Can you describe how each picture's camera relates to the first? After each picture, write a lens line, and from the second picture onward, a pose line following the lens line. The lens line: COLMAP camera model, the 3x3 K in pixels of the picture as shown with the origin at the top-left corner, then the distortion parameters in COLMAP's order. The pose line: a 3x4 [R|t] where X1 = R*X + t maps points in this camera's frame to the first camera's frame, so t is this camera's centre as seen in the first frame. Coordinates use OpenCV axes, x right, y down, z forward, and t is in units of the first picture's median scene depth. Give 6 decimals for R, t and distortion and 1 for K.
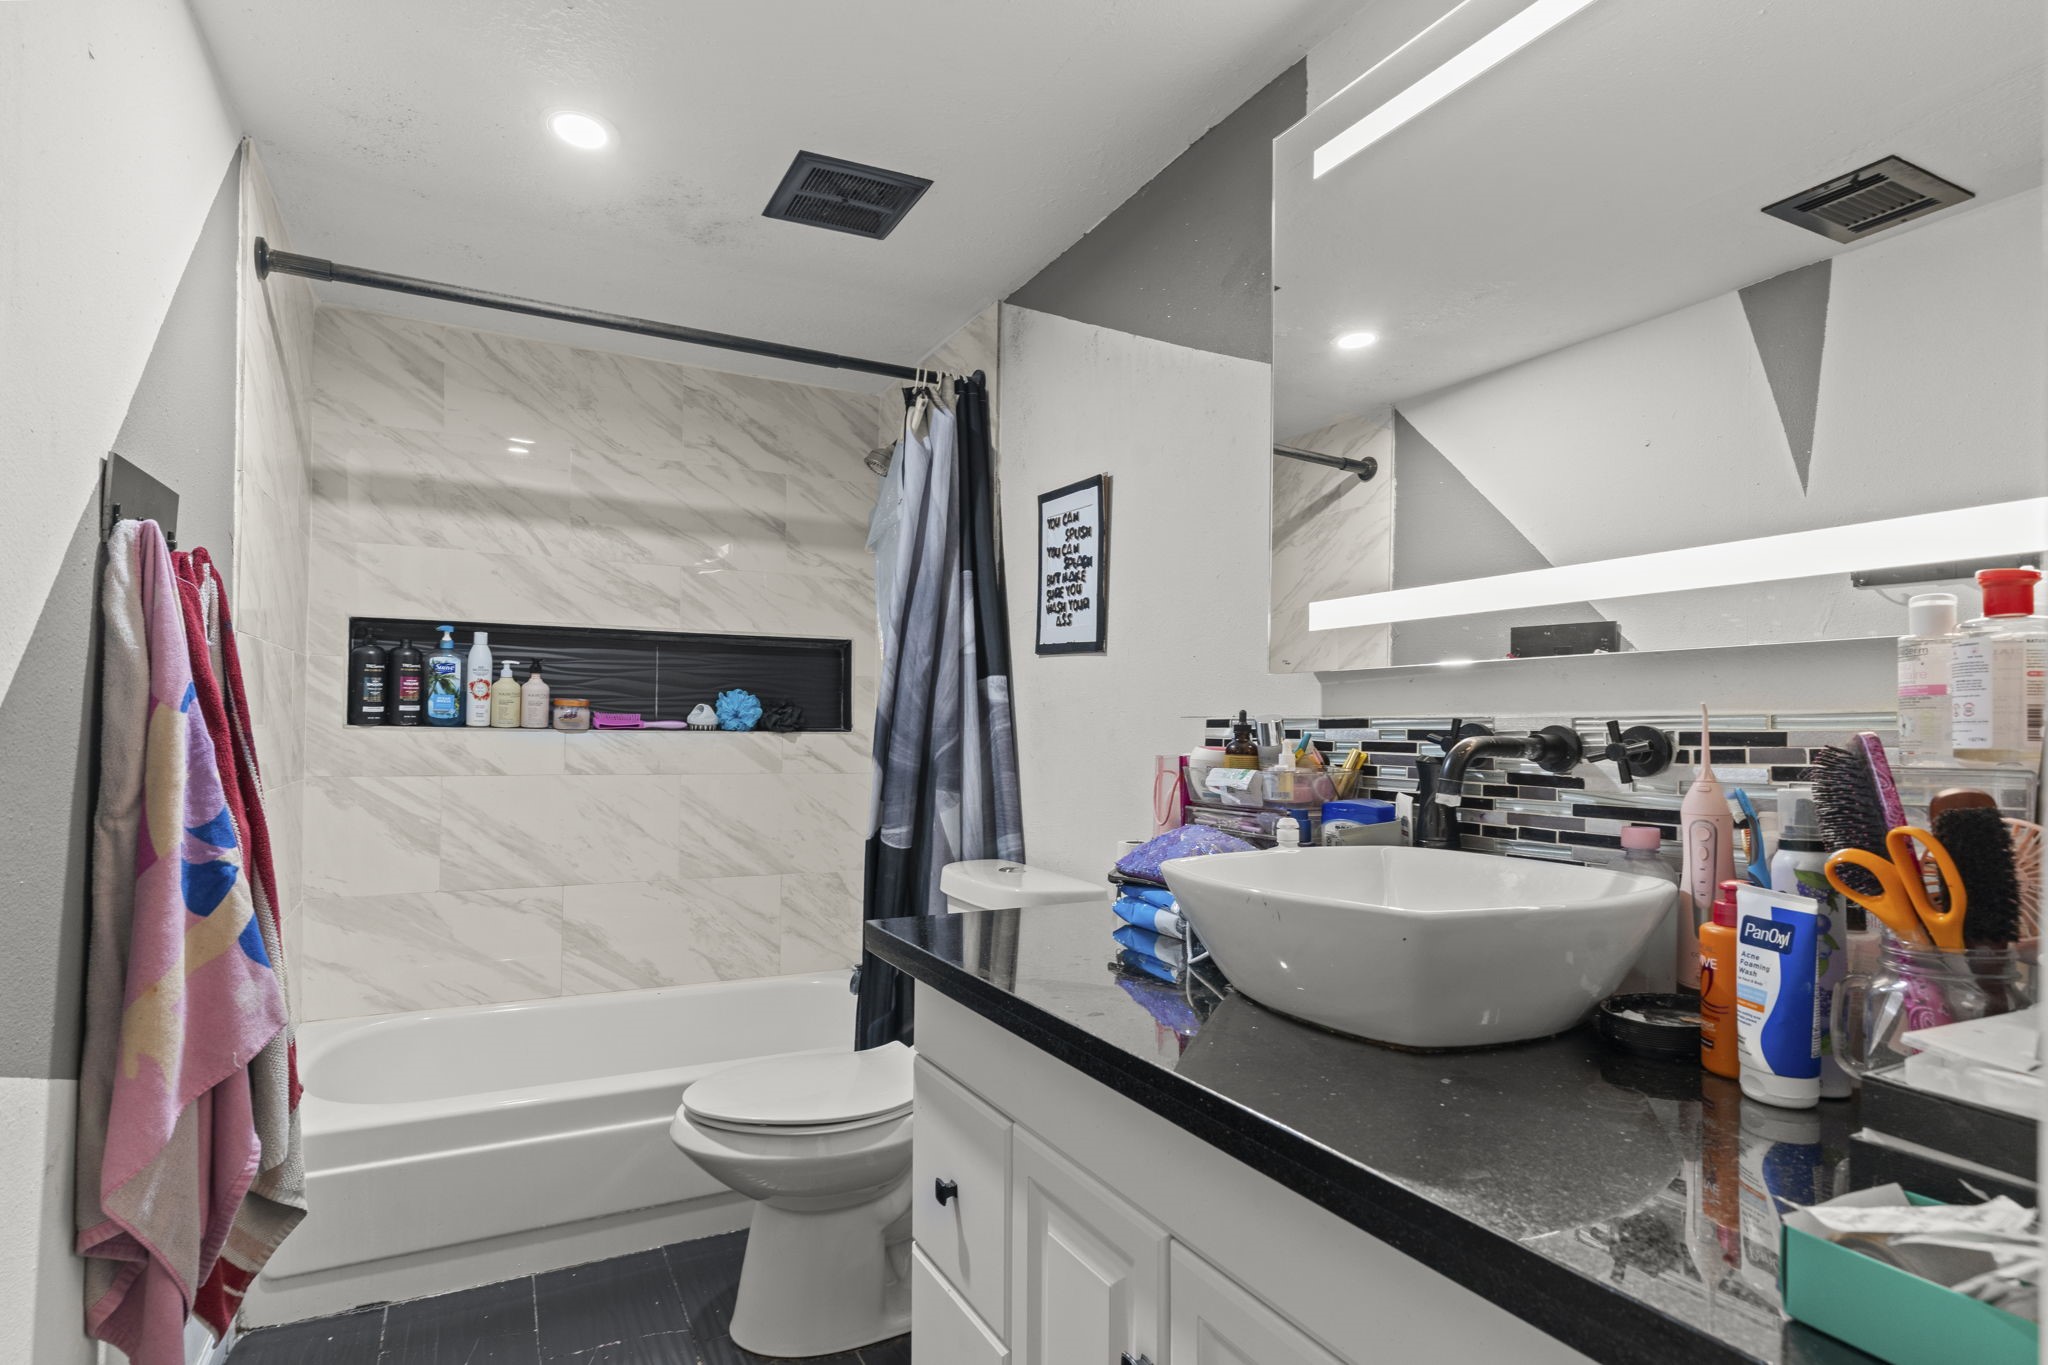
lens RADIAL K [[1046.4, 0, 970.4], [0, 1046.4, 711.5], [0, 0, 1]] dist [-0.001524, 0.000352]
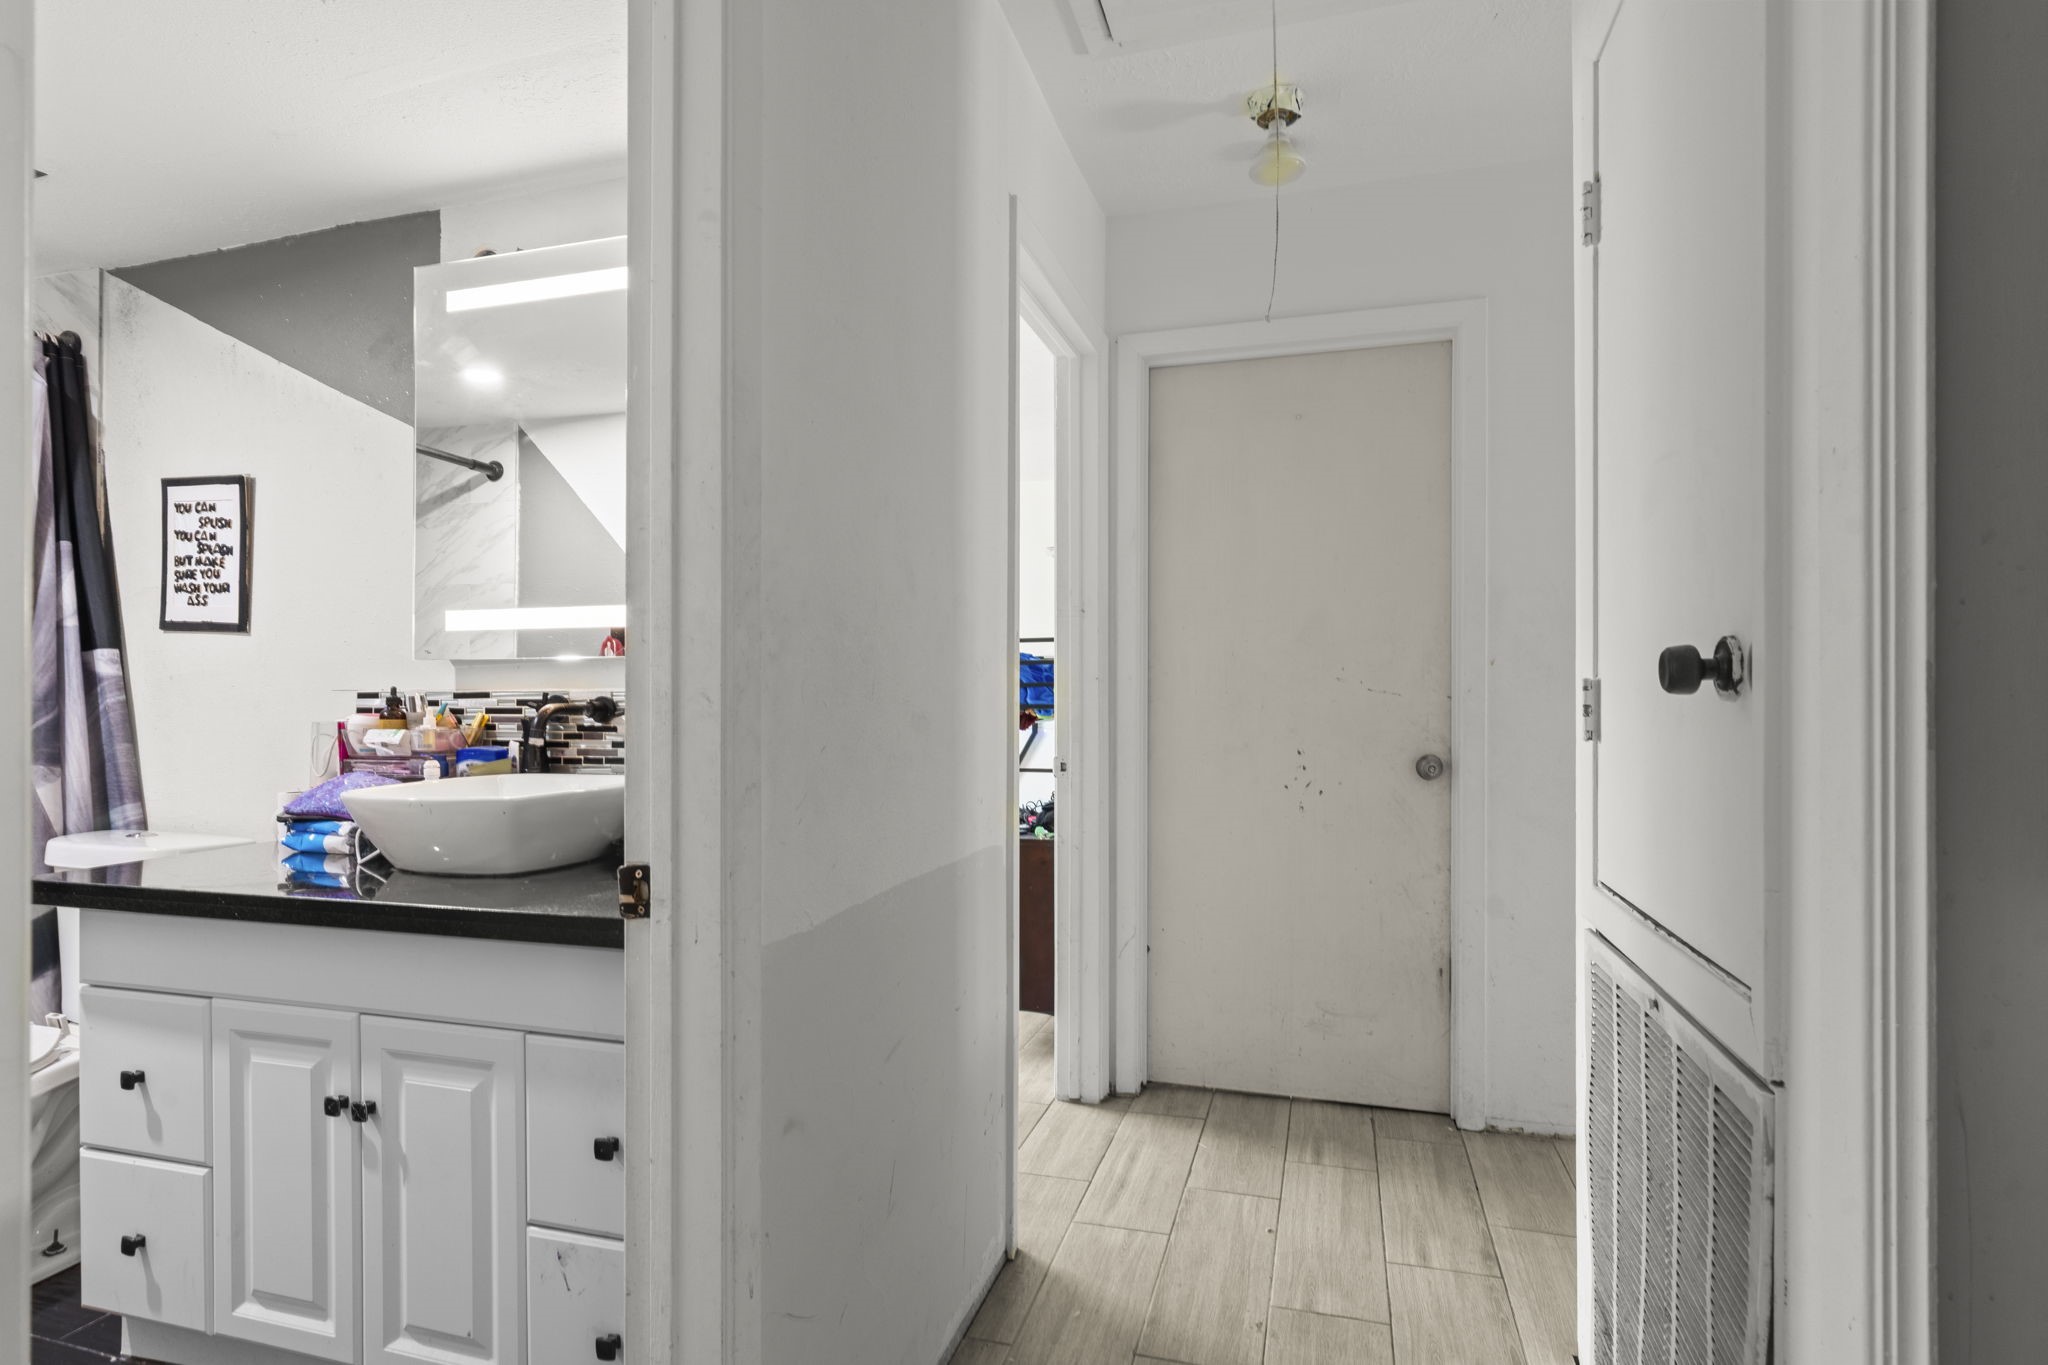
lens RADIAL K [[1046.4, 0, 1023.8], [0, 1046.4, 689.7], [0, 0, 1]] dist [-0.001524, 0.000352]
pose [[0.679147, -0.011477, 0.733913, -0.133303], [-0.002085, 0.999844, 0.017565, -0.016774], [-0.733999, -0.013460, 0.679017, -0.387702]]
